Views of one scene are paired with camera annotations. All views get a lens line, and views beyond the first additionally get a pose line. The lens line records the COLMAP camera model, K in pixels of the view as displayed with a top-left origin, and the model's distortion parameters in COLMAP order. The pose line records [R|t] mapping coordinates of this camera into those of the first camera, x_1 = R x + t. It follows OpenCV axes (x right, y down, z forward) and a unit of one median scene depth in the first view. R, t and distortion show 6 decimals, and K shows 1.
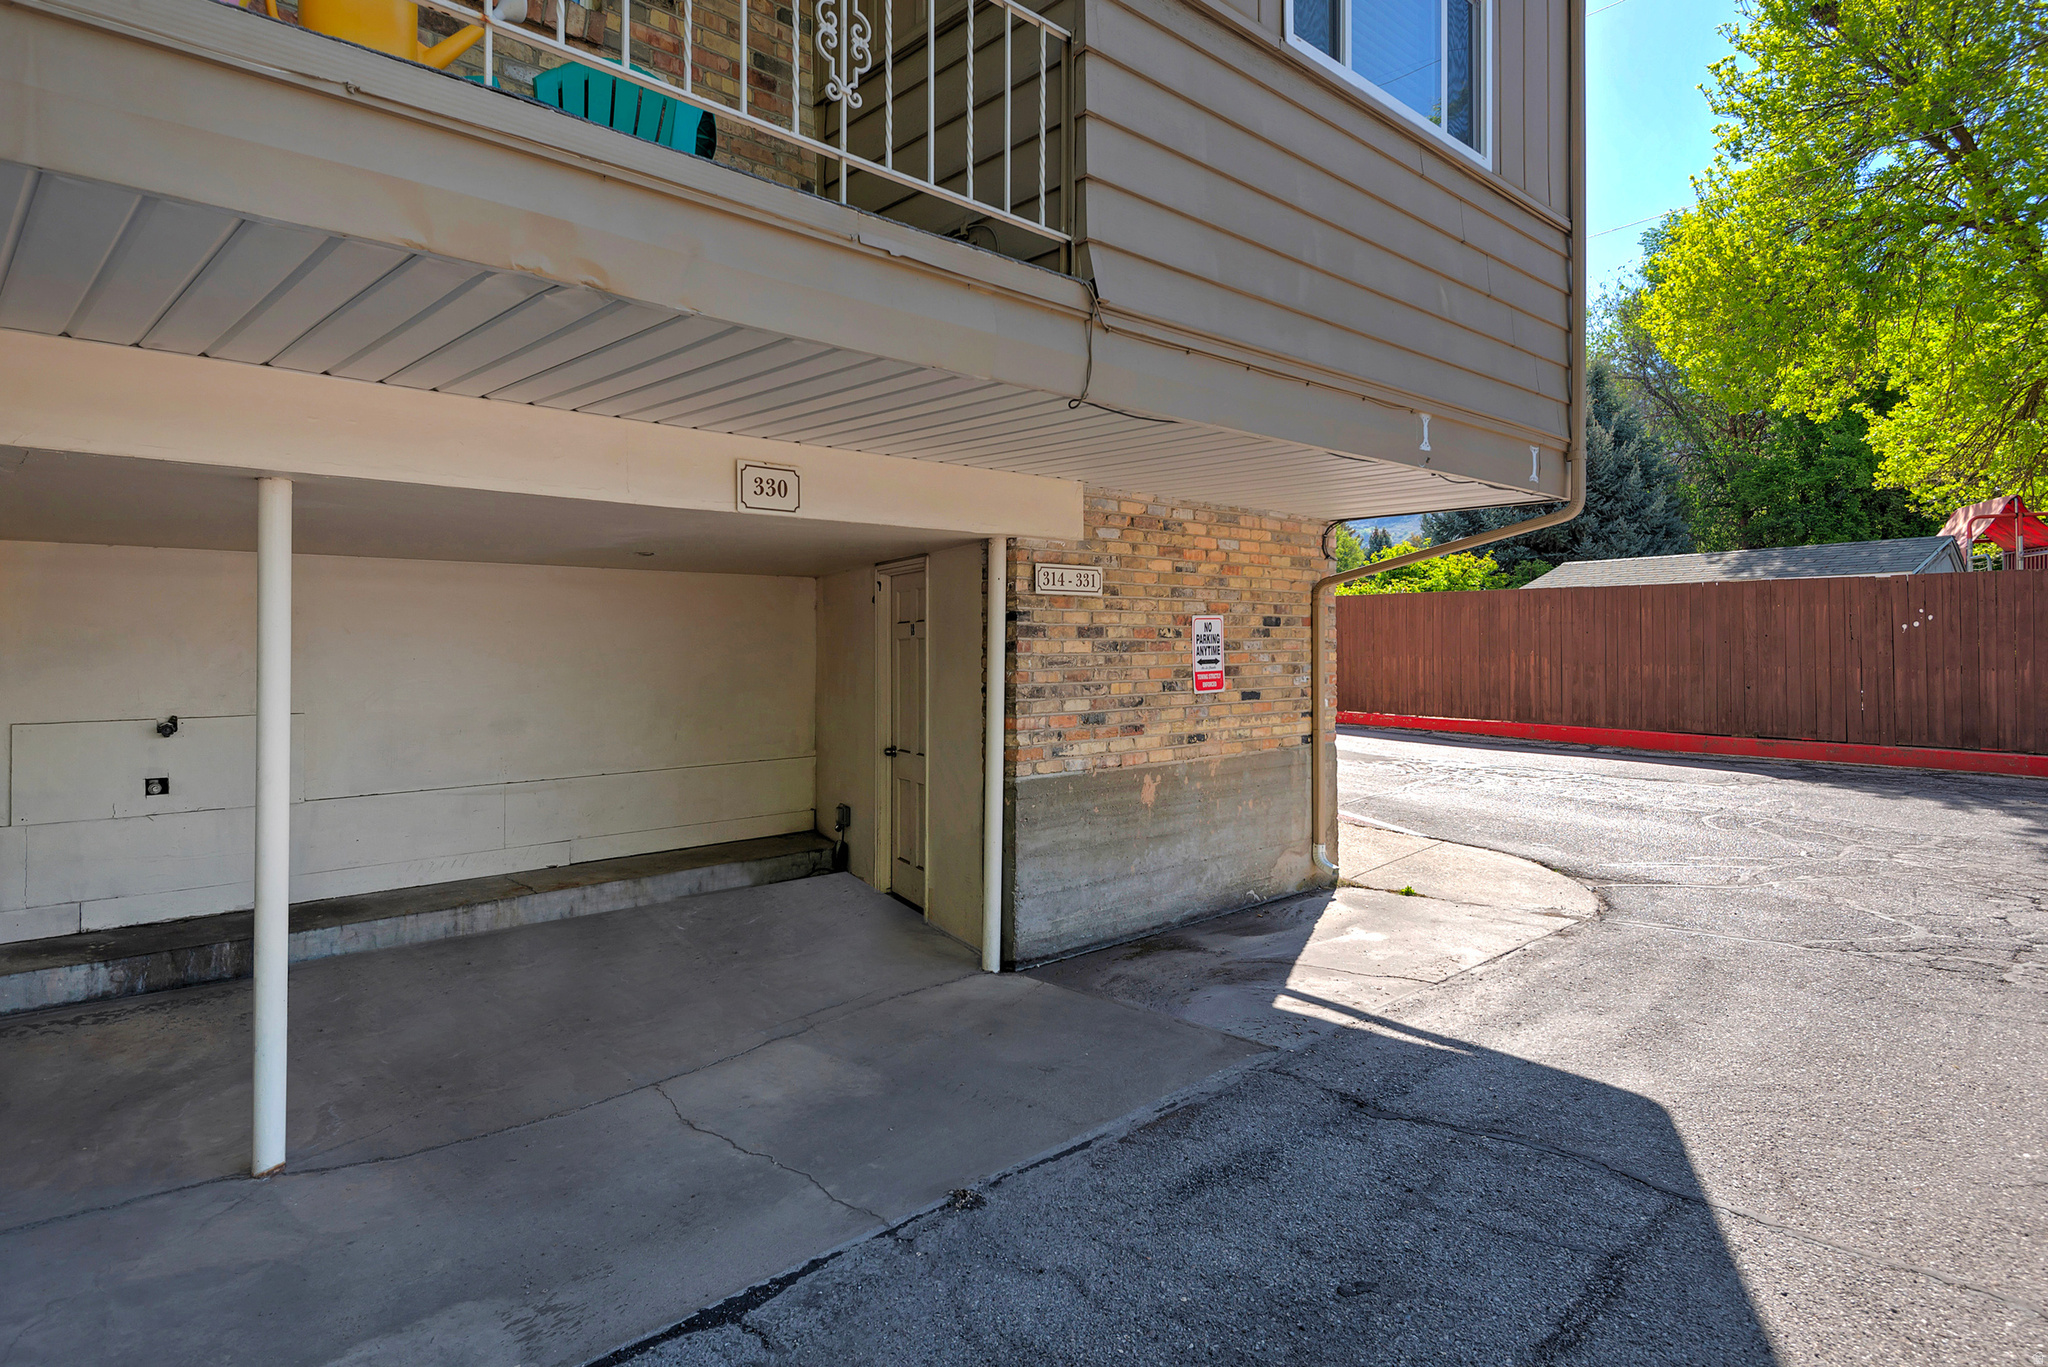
lens RADIAL K [[1155.3, 0, 1010.3], [0, 1155.3, 646.7], [0, 0, 1]] dist [0.033906, 0.000262]
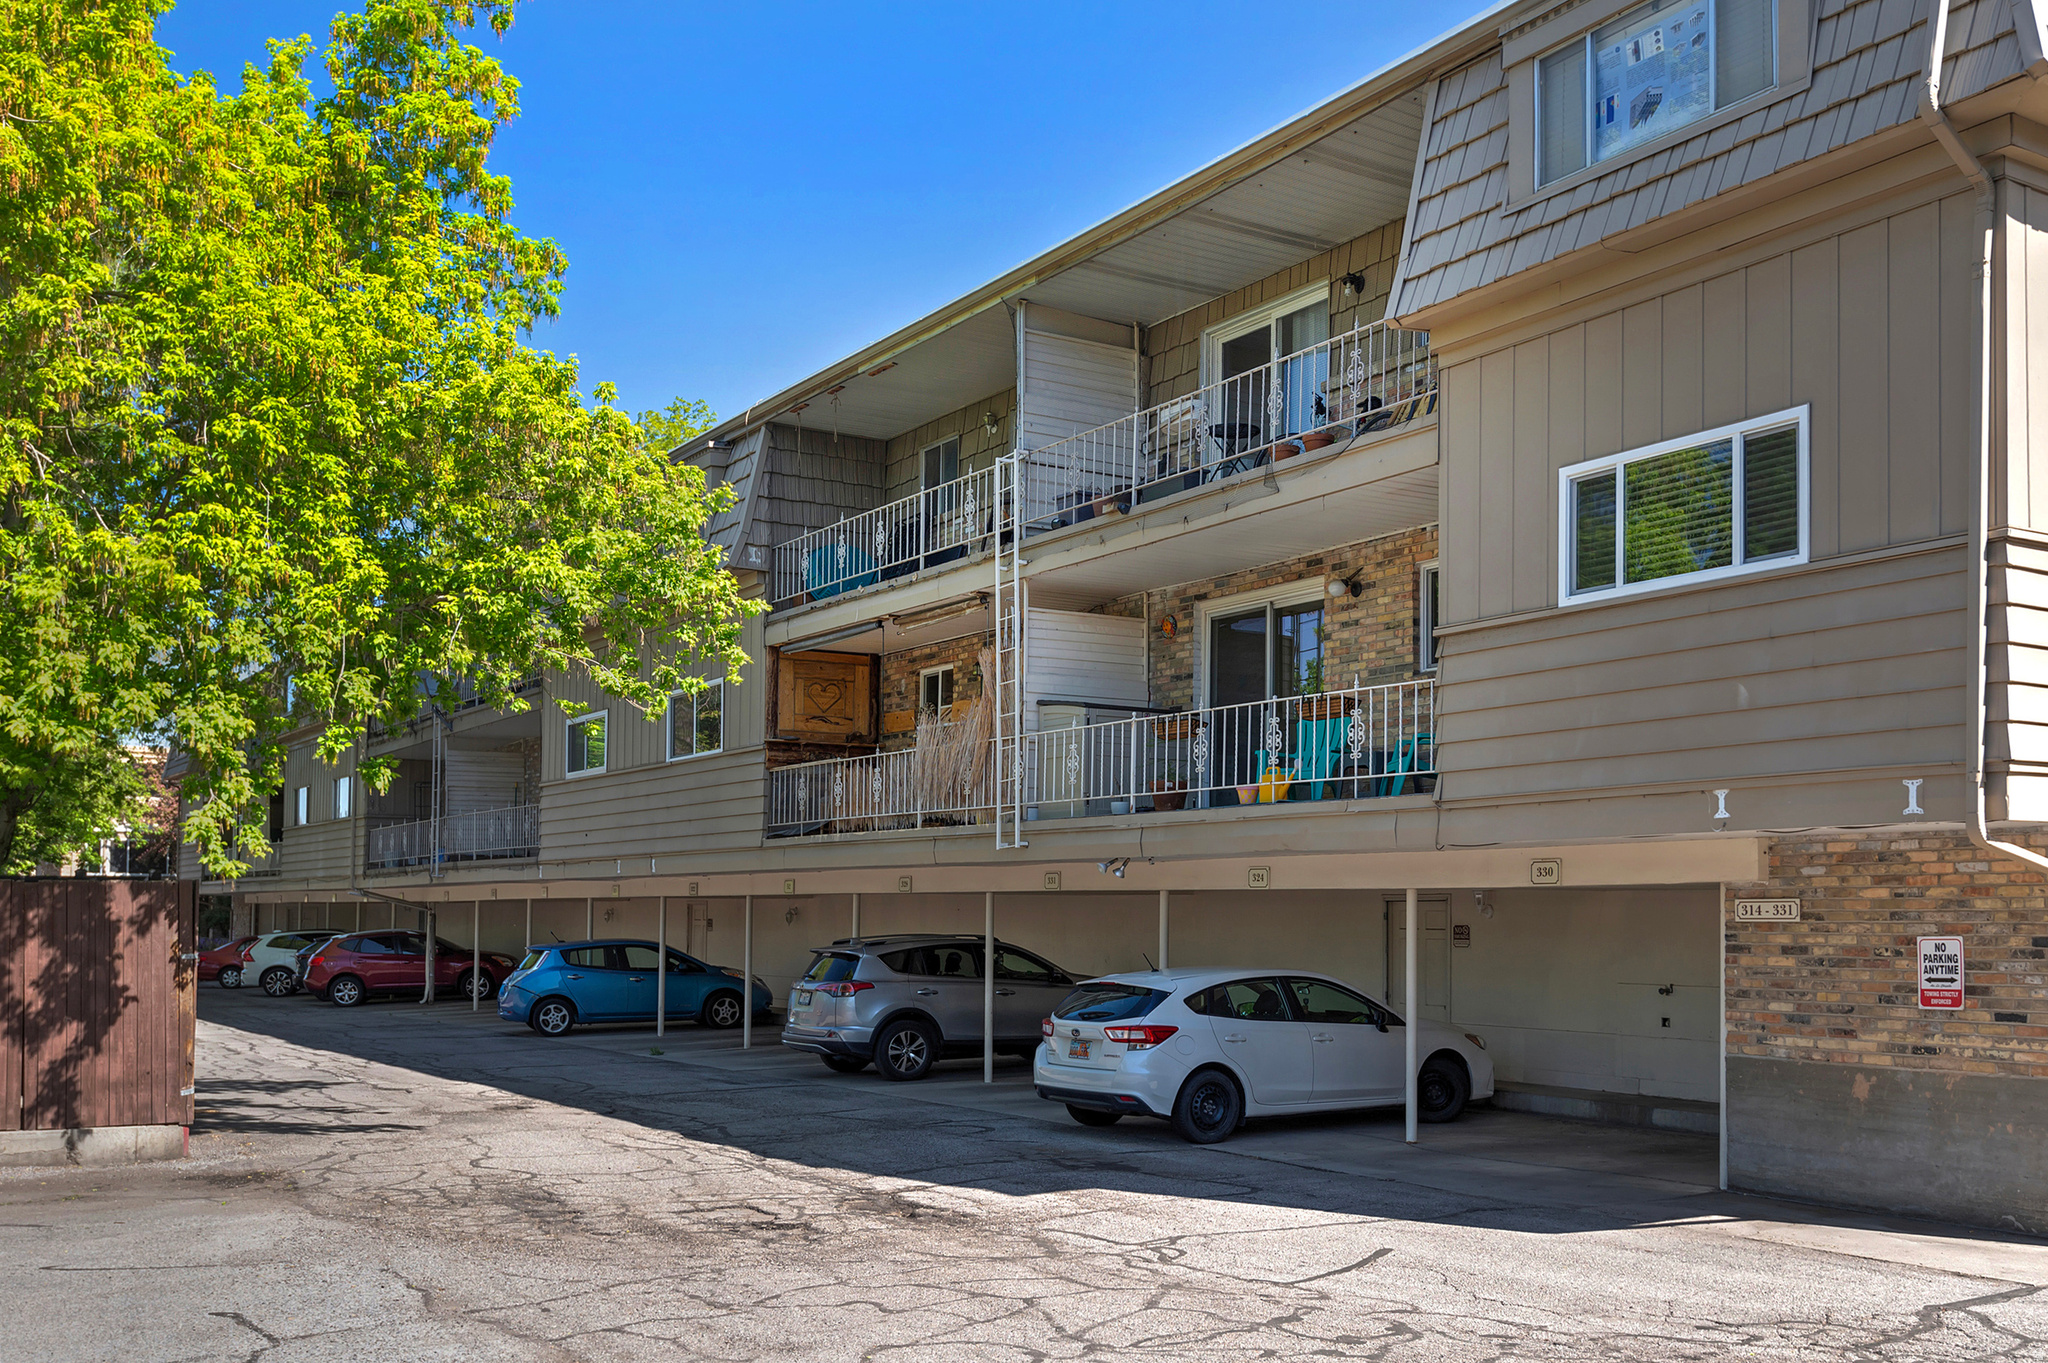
lens RADIAL K [[1865.3, 0, 1023.9], [0, 1865.3, 680.9], [0, 0, 1]] dist [-0.004850, 0.000000]
pose [[-0.189813, -0.114674, -0.975100, 2.174195], [0.002076, 0.993107, -0.117196, -0.065662], [0.981818, -0.024270, -0.188267, 0.531723]]
